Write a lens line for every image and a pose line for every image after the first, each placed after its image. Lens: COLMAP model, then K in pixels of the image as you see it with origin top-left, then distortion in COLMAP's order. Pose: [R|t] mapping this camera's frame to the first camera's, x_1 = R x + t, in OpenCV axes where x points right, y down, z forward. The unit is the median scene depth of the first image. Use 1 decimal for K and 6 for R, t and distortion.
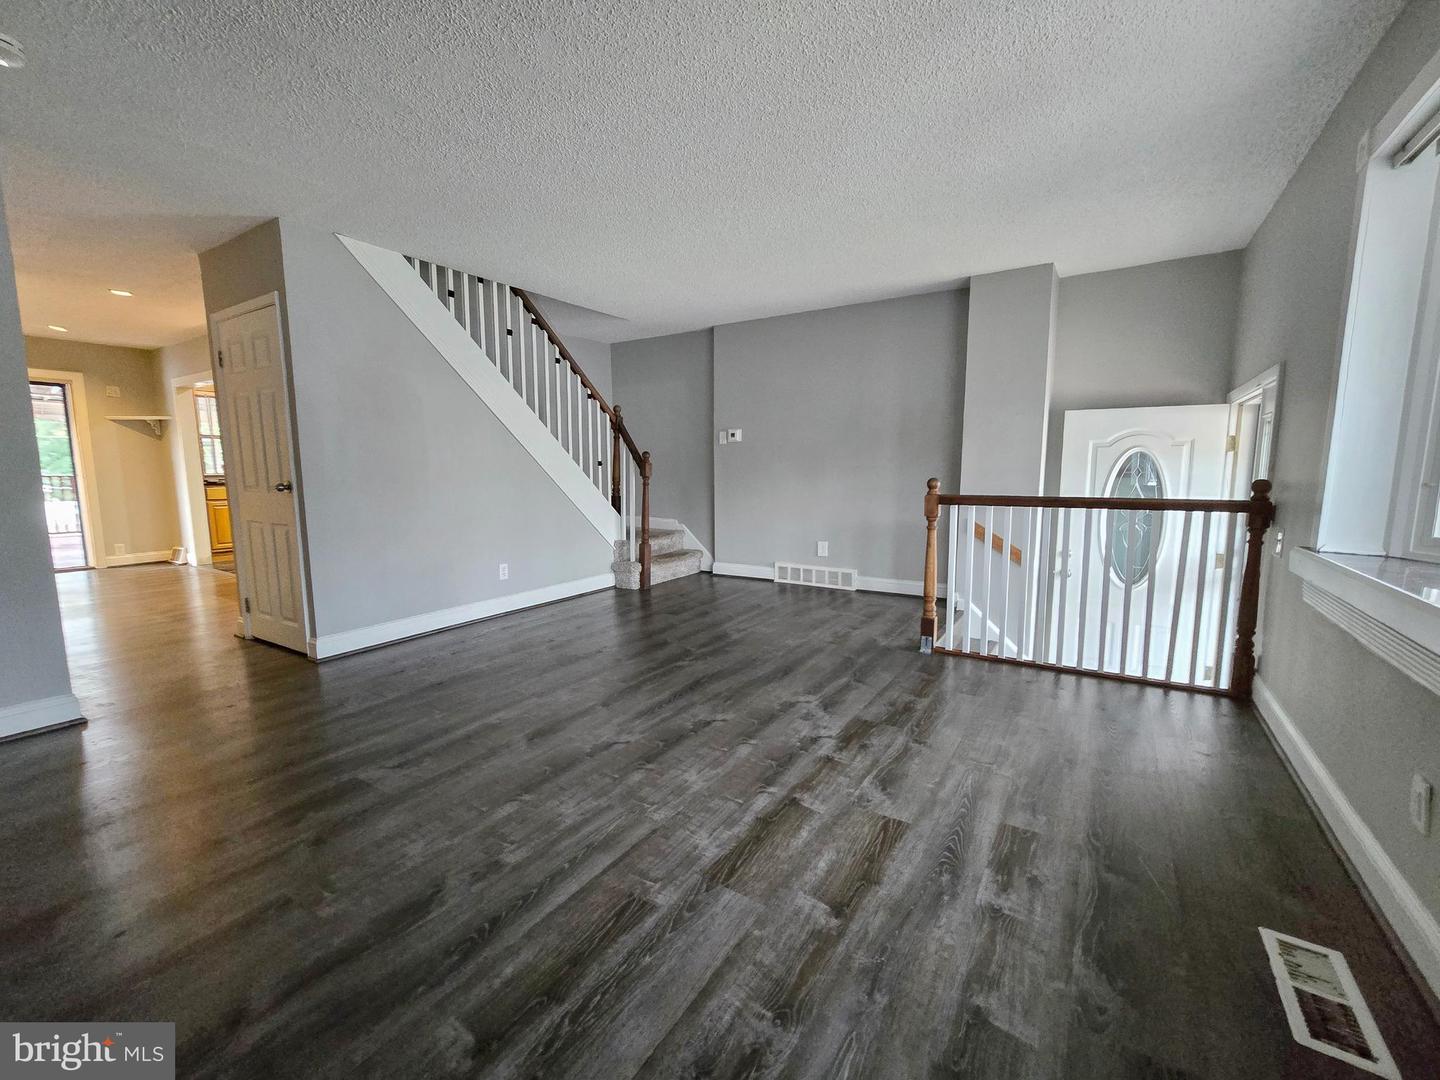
lens RADIAL K [[598.5, 0, 730.0], [0, 598.5, 542.0], [0, 0, 1]] dist [-0.002675, 0.000891]
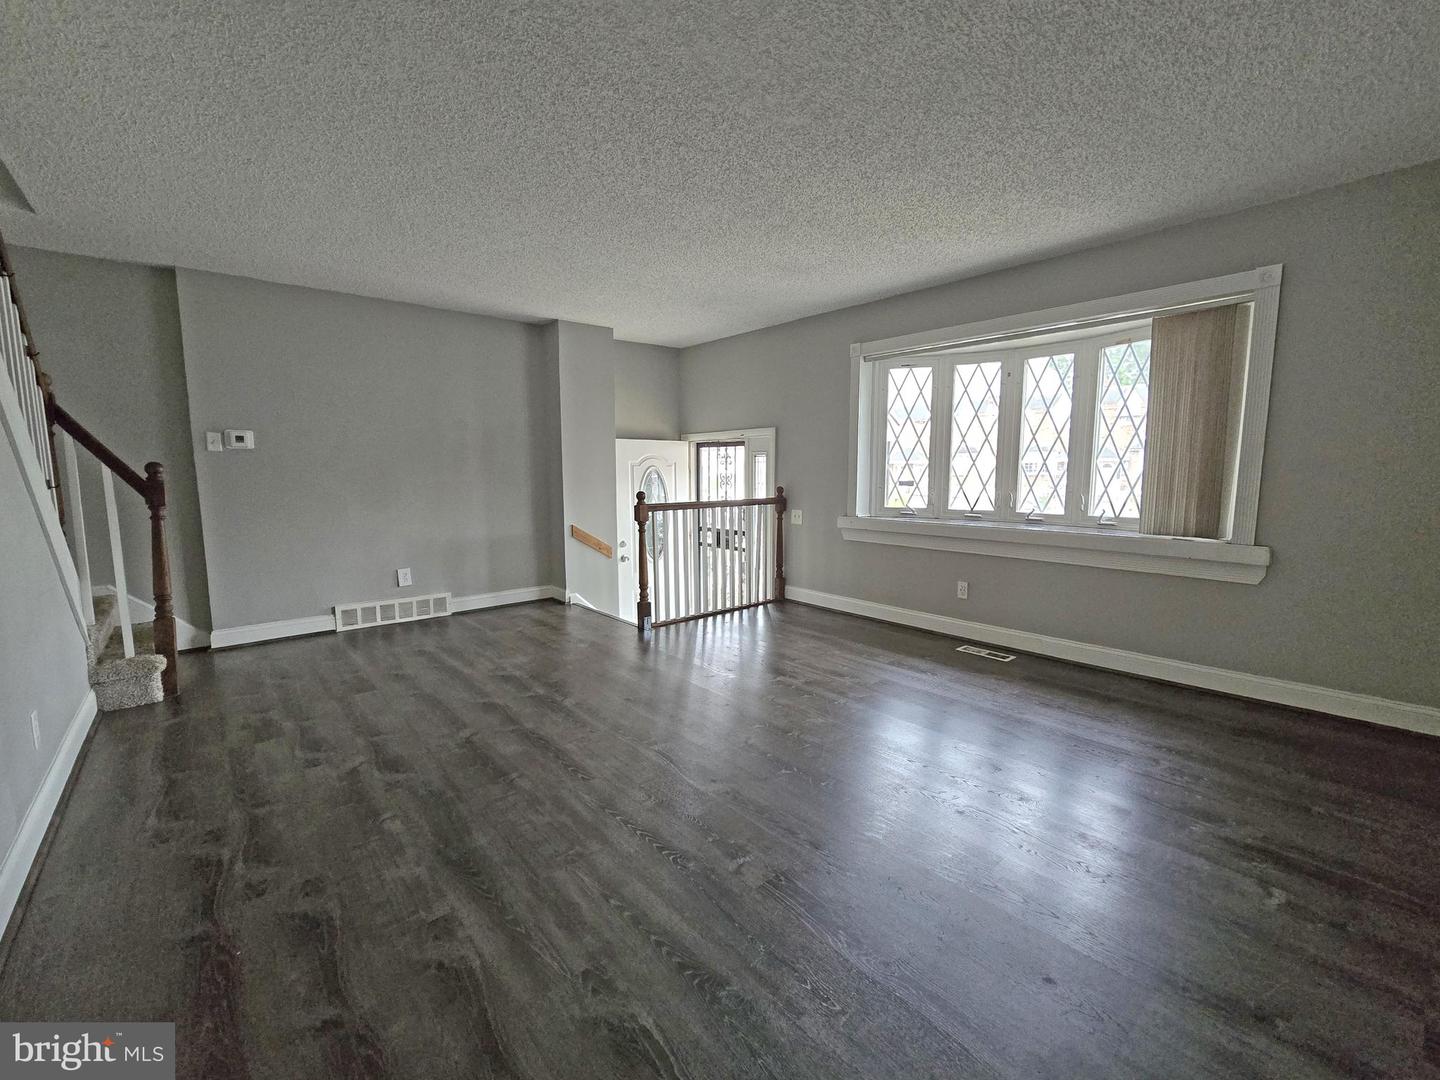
lens RADIAL K [[598.5, 0, 723.6], [0, 598.5, 541.3], [0, 0, 1]] dist [-0.002675, 0.000891]
pose [[0.300922, -0.110794, 0.947191, -1.017446], [0.122984, 0.989443, 0.076665, -0.097389], [-0.945685, 0.093419, 0.311371, 0.565729]]
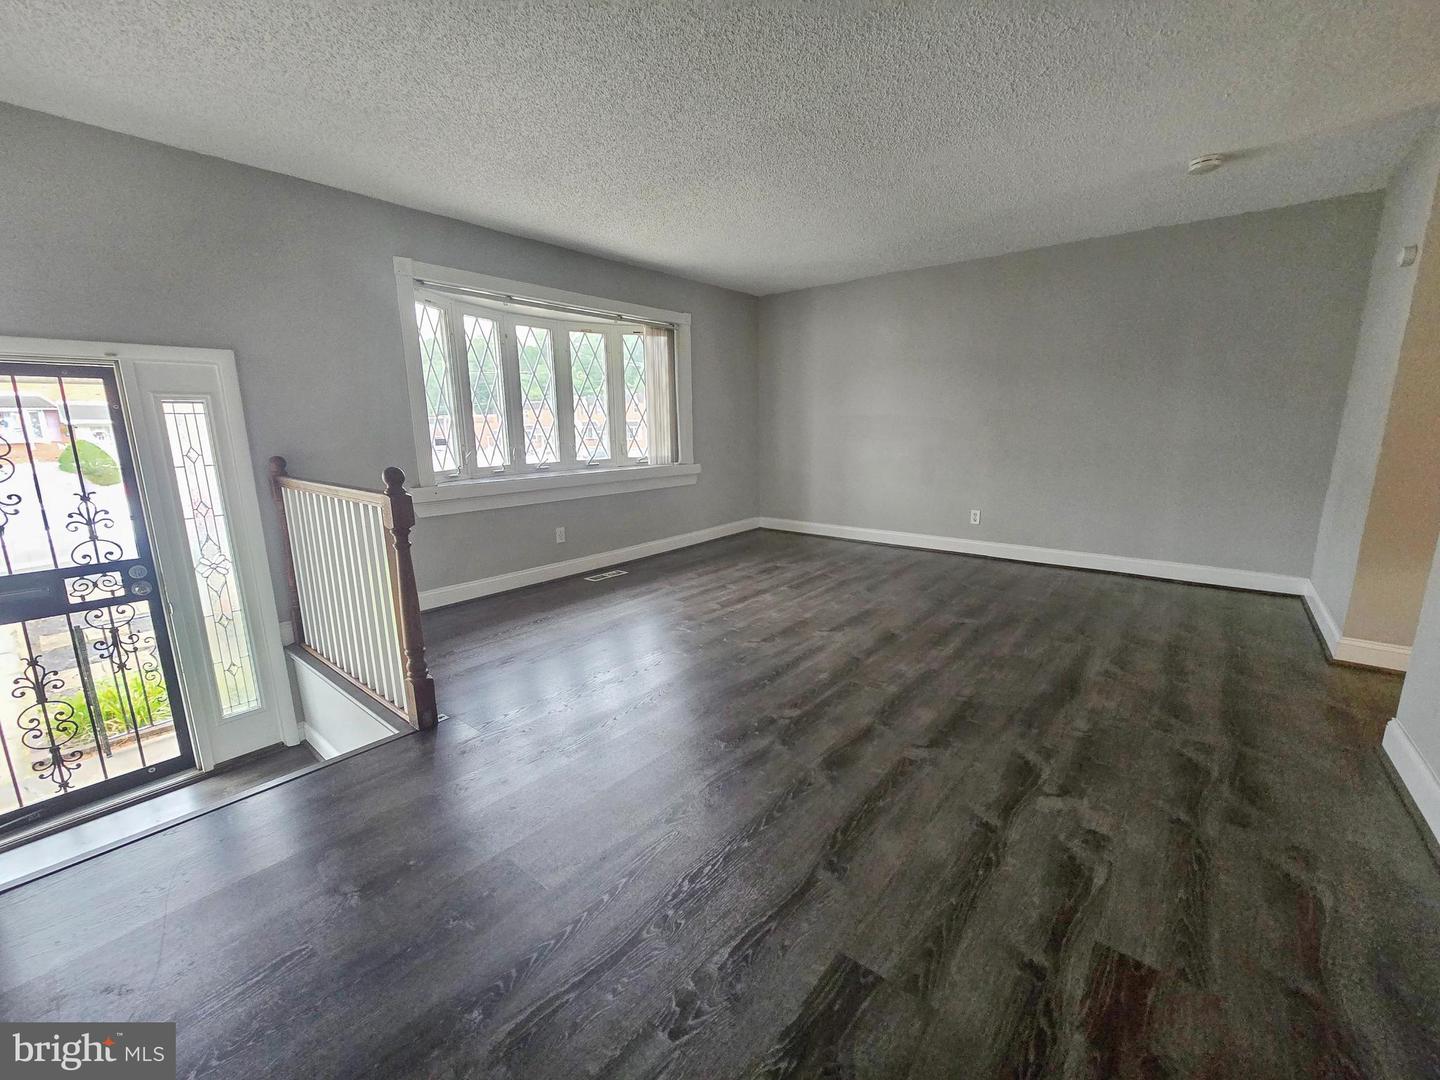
lens RADIAL K [[598.5, 0, 721.4], [0, 598.5, 539.0], [0, 0, 1]] dist [-0.002675, 0.000891]
pose [[-0.990306, -0.007434, 0.138703, -0.113446], [0.036254, 0.950121, 0.309767, -0.272835], [-0.134088, 0.311792, -0.940641, 1.962086]]
